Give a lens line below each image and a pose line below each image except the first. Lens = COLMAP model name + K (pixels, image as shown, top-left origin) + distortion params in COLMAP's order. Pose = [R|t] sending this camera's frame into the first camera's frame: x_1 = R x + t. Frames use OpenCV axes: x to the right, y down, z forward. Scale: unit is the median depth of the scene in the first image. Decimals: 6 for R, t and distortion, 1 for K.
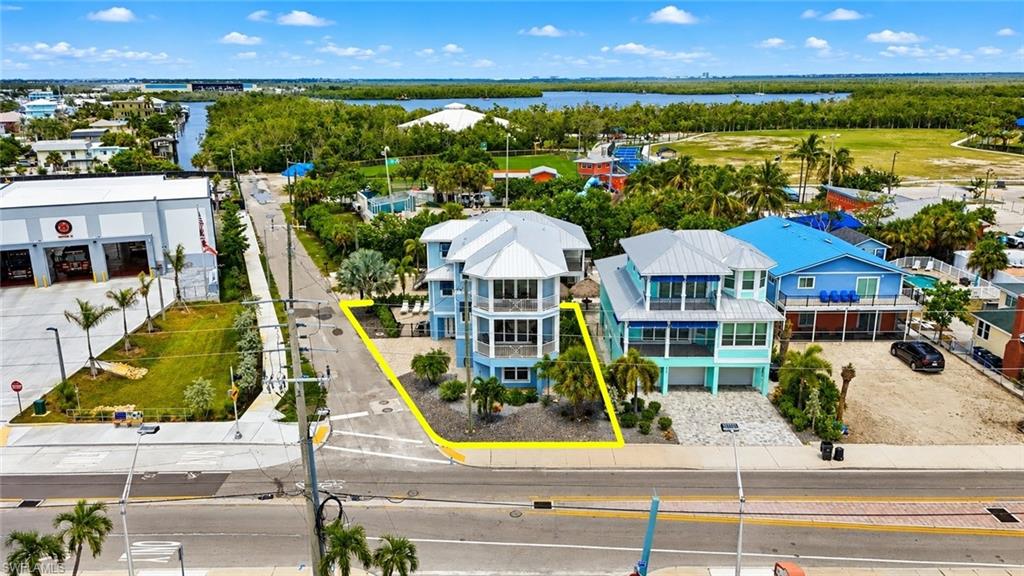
lens RADIAL K [[772.0, 0, 512.0], [0, 772.0, 288.0], [0, 0, 1]] dist [-0.002951, -0.001667]
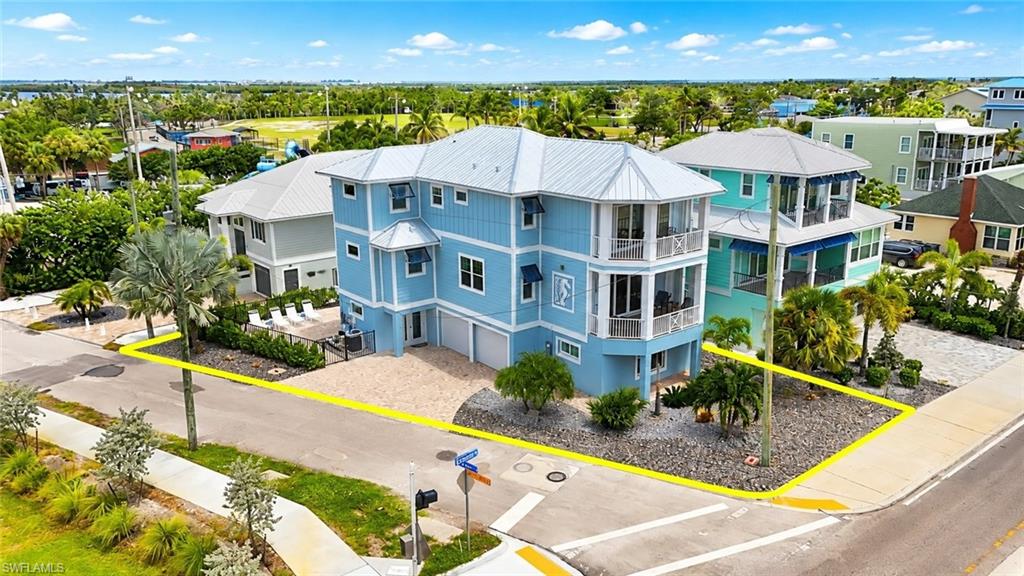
lens RADIAL K [[772.0, 0, 512.0], [0, 772.0, 288.0], [0, 0, 1]] dist [-0.002951, -0.001667]
pose [[0.771442, -0.161611, 0.615434, -0.442640], [0.166701, 0.984757, 0.049635, 0.004421], [-0.614074, 0.064303, 0.786624, 0.571568]]
